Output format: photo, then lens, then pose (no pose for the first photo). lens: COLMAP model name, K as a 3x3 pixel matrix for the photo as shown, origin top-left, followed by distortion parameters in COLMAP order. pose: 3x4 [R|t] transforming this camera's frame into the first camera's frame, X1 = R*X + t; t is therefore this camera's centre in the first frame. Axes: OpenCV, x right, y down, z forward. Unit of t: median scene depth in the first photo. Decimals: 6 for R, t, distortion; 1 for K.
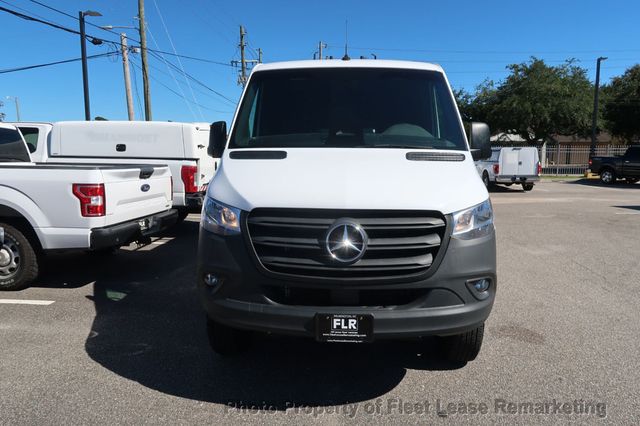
lens RADIAL K [[442.5, 0, 317.7], [0, 442.5, 216.5], [0, 0, 1]] dist [-0.037747, 0.016165]
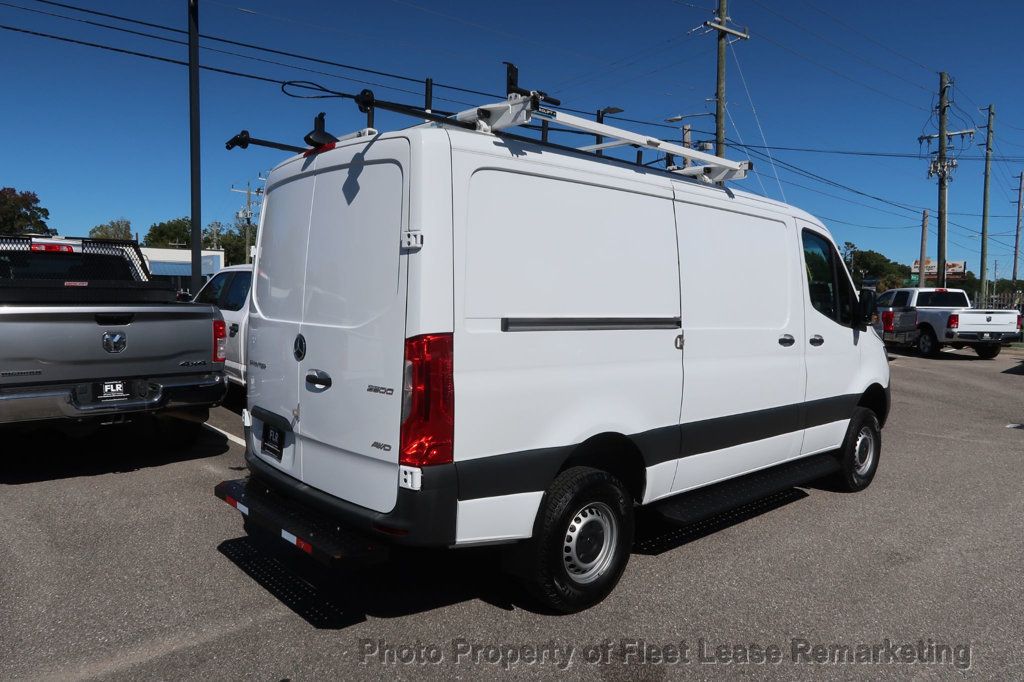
lens RADIAL K [[708.0, 0, 506.3], [0, 708.0, 343.5], [0, 0, 1]] dist [-0.037747, 0.016165]
pose [[0.712929, 0.063059, -0.698395, 0.180263], [-0.114385, 0.993067, -0.027099, -0.016064], [0.691844, 0.099205, 0.715199, 0.049701]]
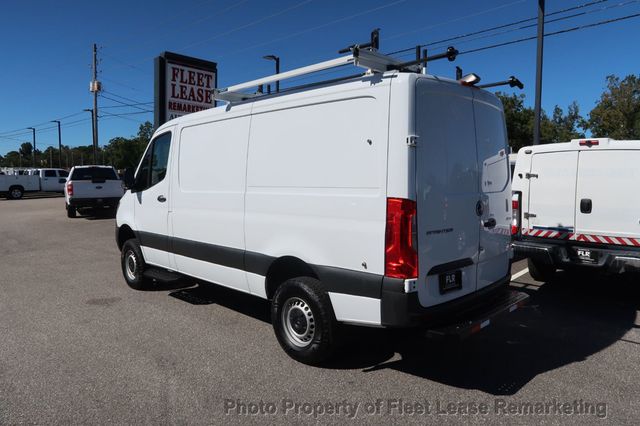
lens RADIAL K [[442.5, 0, 320.2], [0, 442.5, 212.5], [0, 0, 1]] dist [-0.037747, 0.016165]
pose [[-0.658558, 0.059226, -0.750196, 0.216827], [-0.104936, 0.979931, 0.169481, -0.079410], [0.745178, 0.190335, -0.639127, 0.523260]]
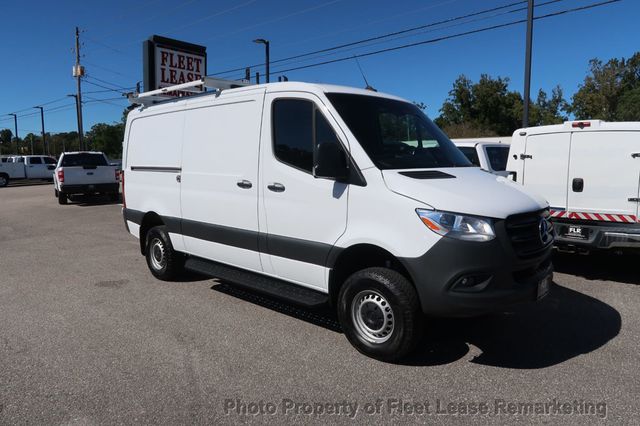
lens RADIAL K [[442.5, 0, 318.9], [0, 442.5, 215.1], [0, 0, 1]] dist [-0.037747, 0.016165]
pose [[-0.635385, 0.095794, -0.766231, 0.232650], [-0.099620, 0.973815, 0.204355, -0.076837], [0.765743, 0.206176, -0.609204, 0.520183]]
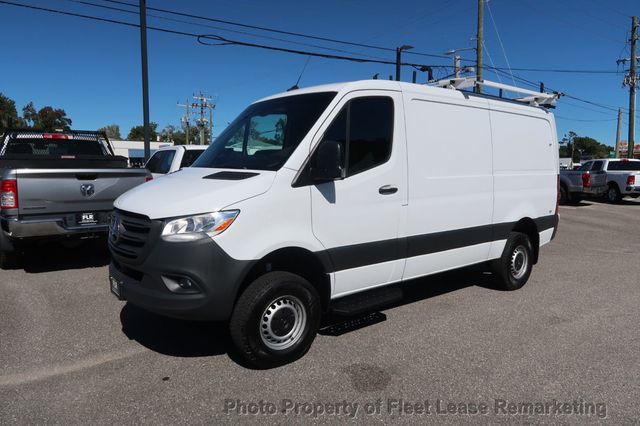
lens RADIAL K [[442.5, 0, 316.3], [0, 442.5, 214.1], [0, 0, 1]] dist [-0.037747, 0.016165]
pose [[0.658488, 0.084444, -0.747838, 0.201757], [-0.110534, 0.993761, 0.014886, -0.011168], [0.744430, 0.072859, 0.663714, 0.062009]]
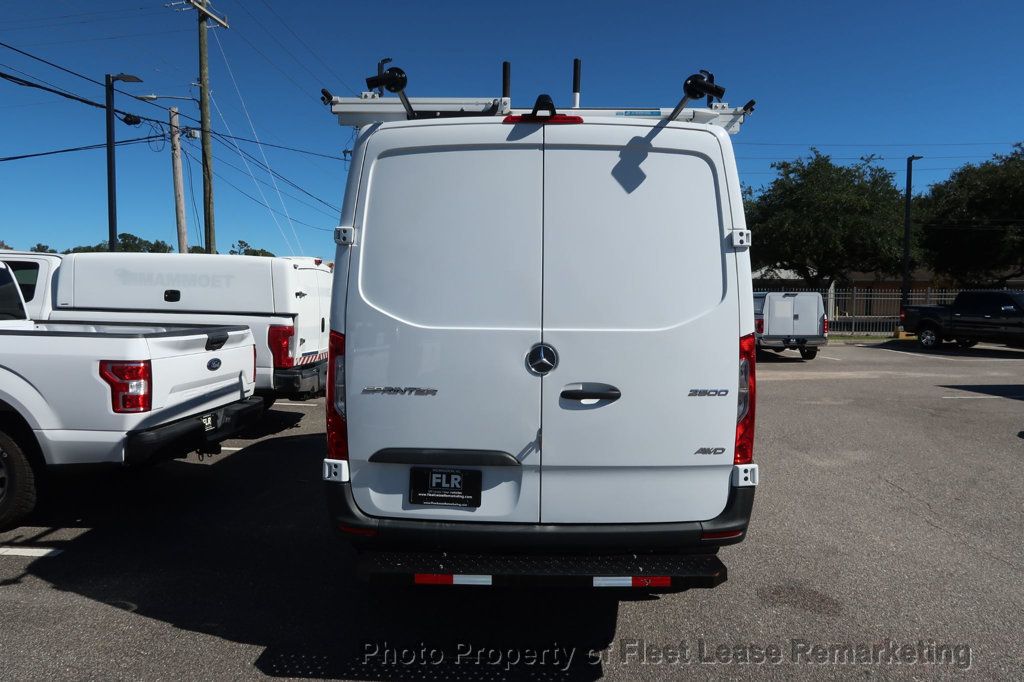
lens RADIAL K [[708.0, 0, 509.5], [0, 708.0, 347.0], [0, 0, 1]] dist [-0.037747, 0.016165]
pose [[0.999025, 0.005535, 0.043809, -0.003603], [-0.002508, 0.997623, -0.068865, -0.005860], [-0.044086, 0.068688, 0.996664, -0.006877]]
